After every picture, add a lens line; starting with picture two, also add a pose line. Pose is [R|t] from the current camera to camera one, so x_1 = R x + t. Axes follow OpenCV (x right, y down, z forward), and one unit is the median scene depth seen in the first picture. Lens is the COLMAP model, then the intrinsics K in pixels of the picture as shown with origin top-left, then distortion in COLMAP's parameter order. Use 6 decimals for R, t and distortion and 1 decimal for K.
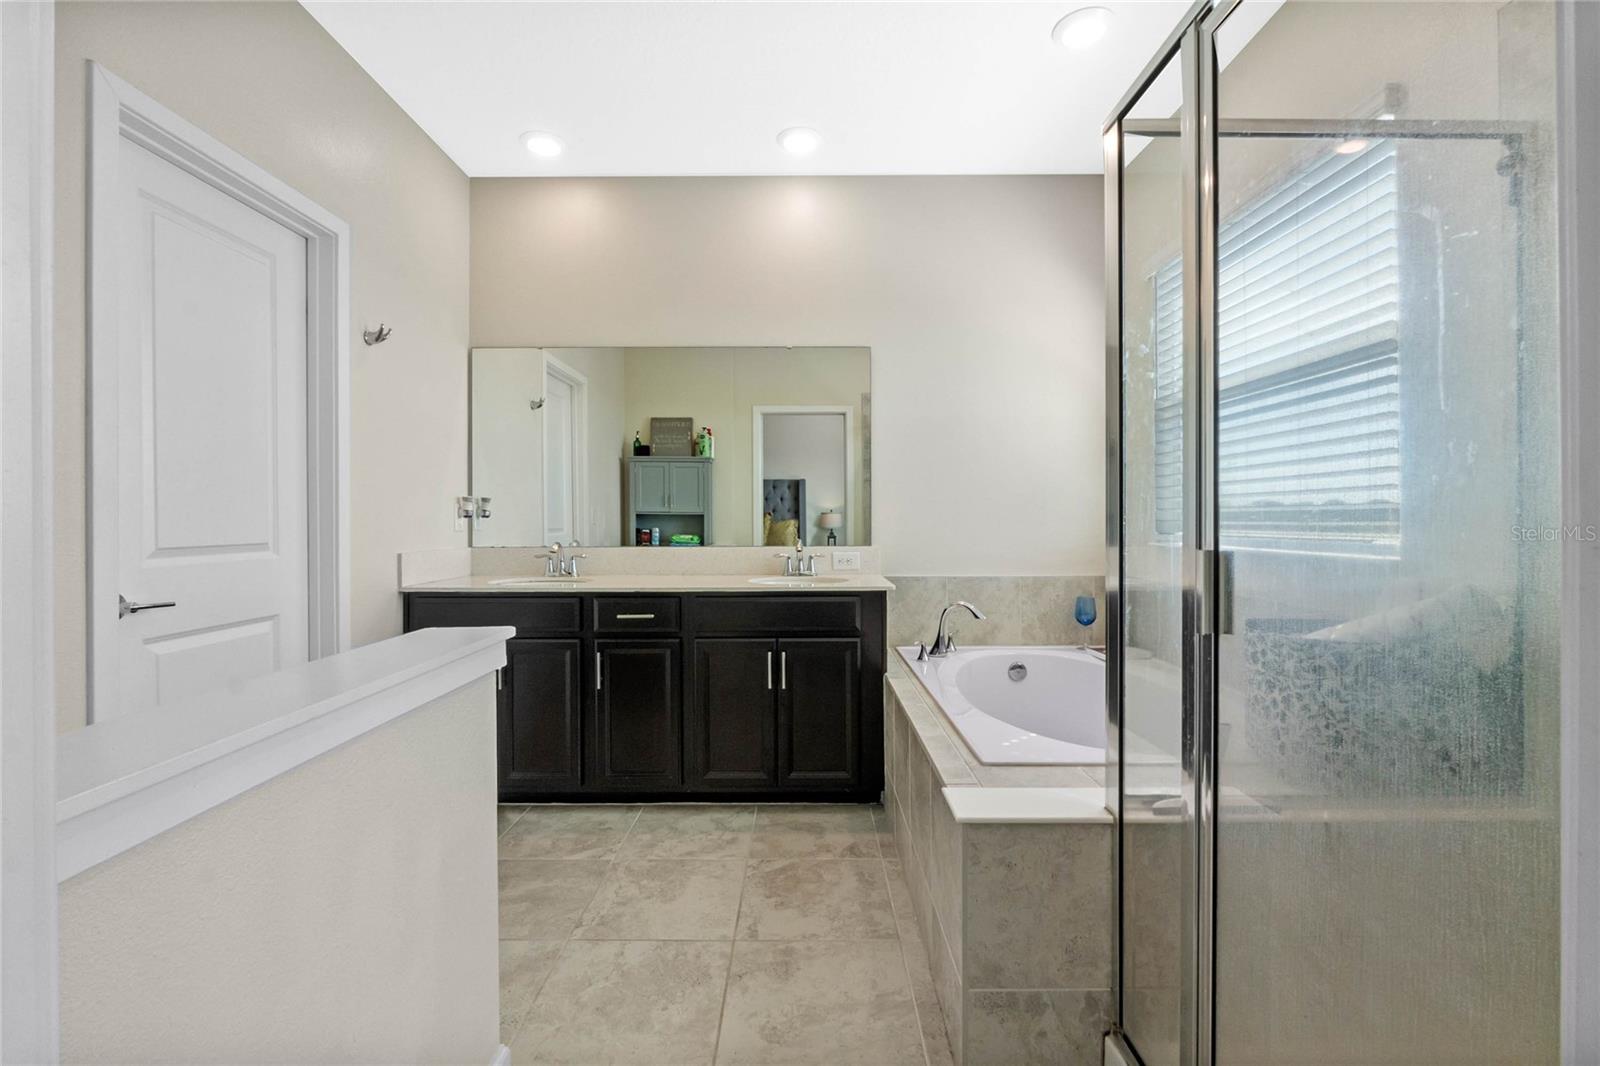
lens RADIAL K [[686.8, 0, 791.9], [0, 686.8, 530.5], [0, 0, 1]] dist [-0.004500, 0.002316]
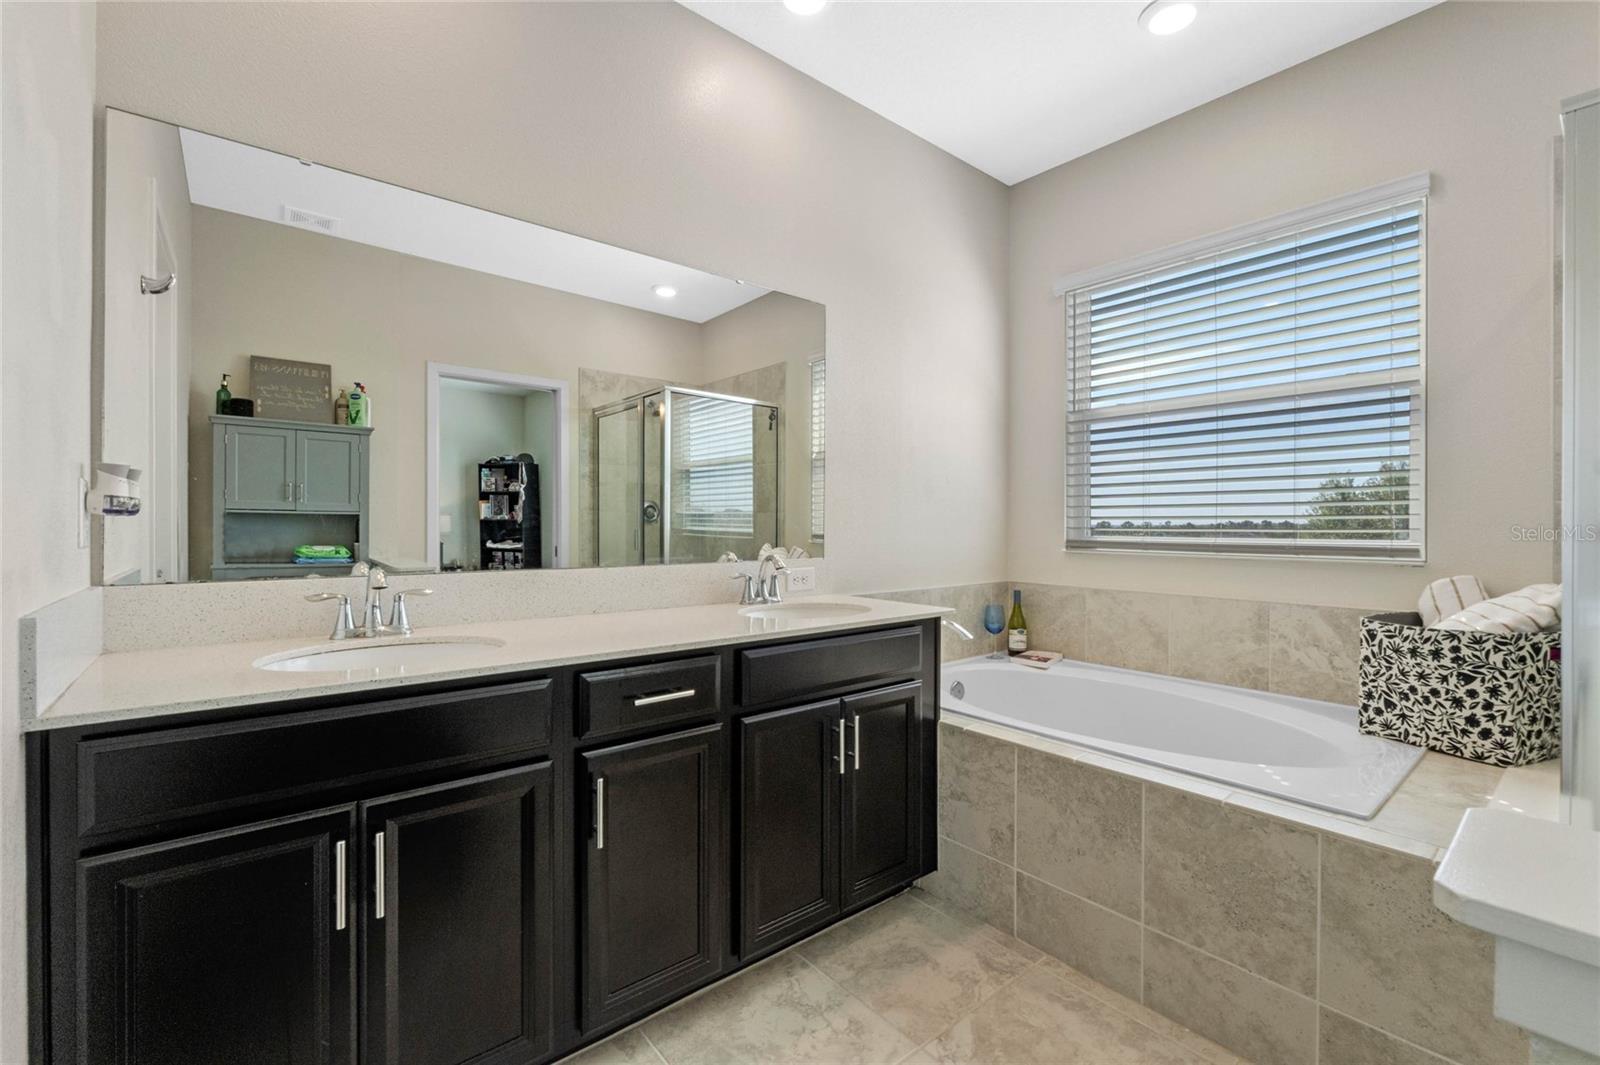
lens RADIAL K [[686.8, 0, 802.7], [0, 686.8, 531.9], [0, 0, 1]] dist [-0.004500, 0.002316]
pose [[0.768490, -0.000720, 0.639861, -0.422922], [0.004356, 0.999982, -0.004105, -0.004910], [-0.639847, 0.005942, 0.768479, 0.427032]]
